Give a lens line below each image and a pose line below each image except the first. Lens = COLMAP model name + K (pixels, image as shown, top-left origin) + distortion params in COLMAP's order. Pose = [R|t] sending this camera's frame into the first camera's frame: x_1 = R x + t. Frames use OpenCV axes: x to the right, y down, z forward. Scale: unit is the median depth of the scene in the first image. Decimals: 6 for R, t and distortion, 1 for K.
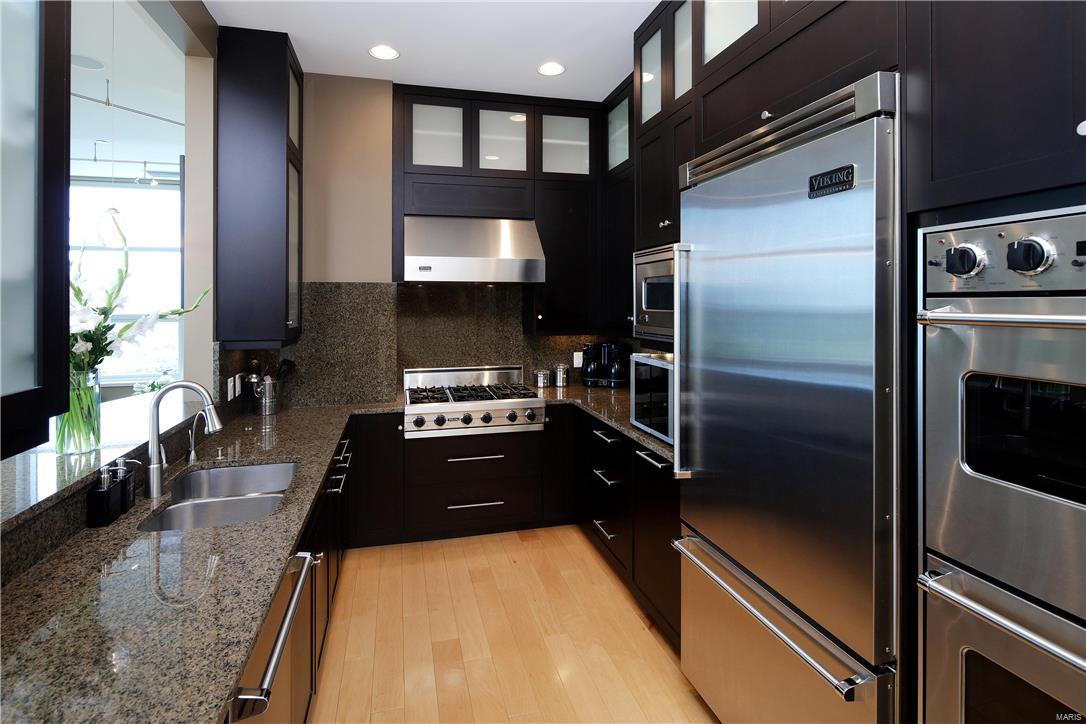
lens RADIAL K [[529.4, 0, 542.8], [0, 529.4, 302.8], [0, 0, 1]] dist [0.000387, -0.000049]
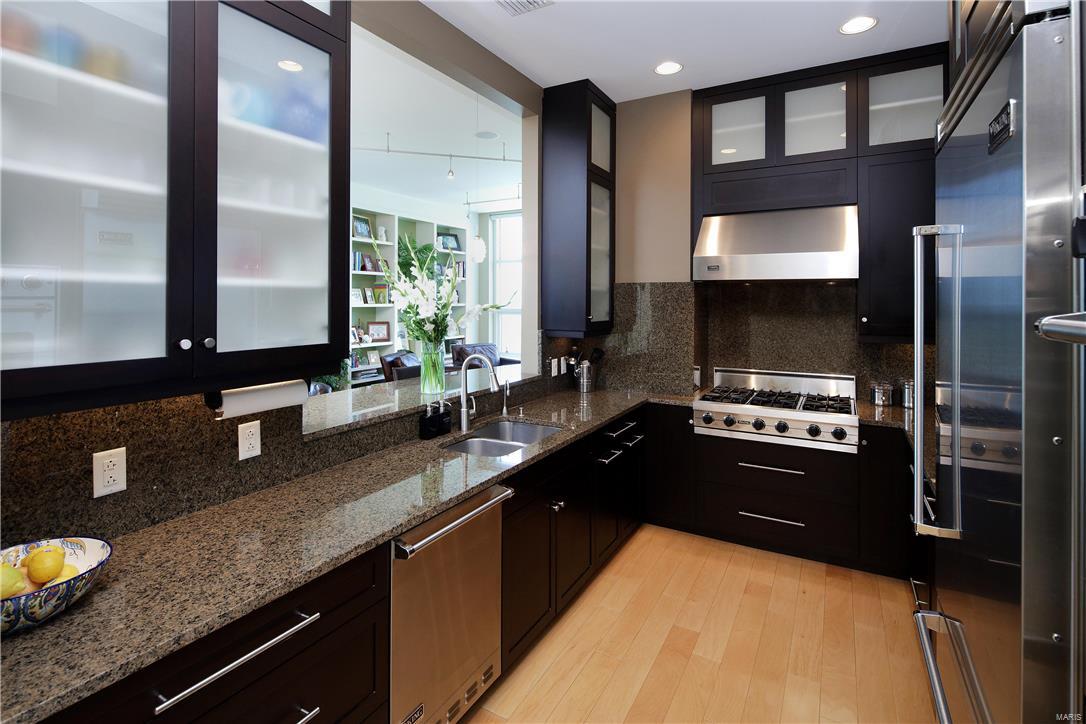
lens RADIAL K [[530.7, 0, 532.1], [0, 530.7, 300.3], [0, 0, 1]] dist [-0.000700, -0.000167]
pose [[0.714439, 0.006440, -0.699668, 0.236305], [-0.007618, 0.999970, 0.001425, -0.001346], [0.699656, 0.004312, 0.714467, 0.036490]]
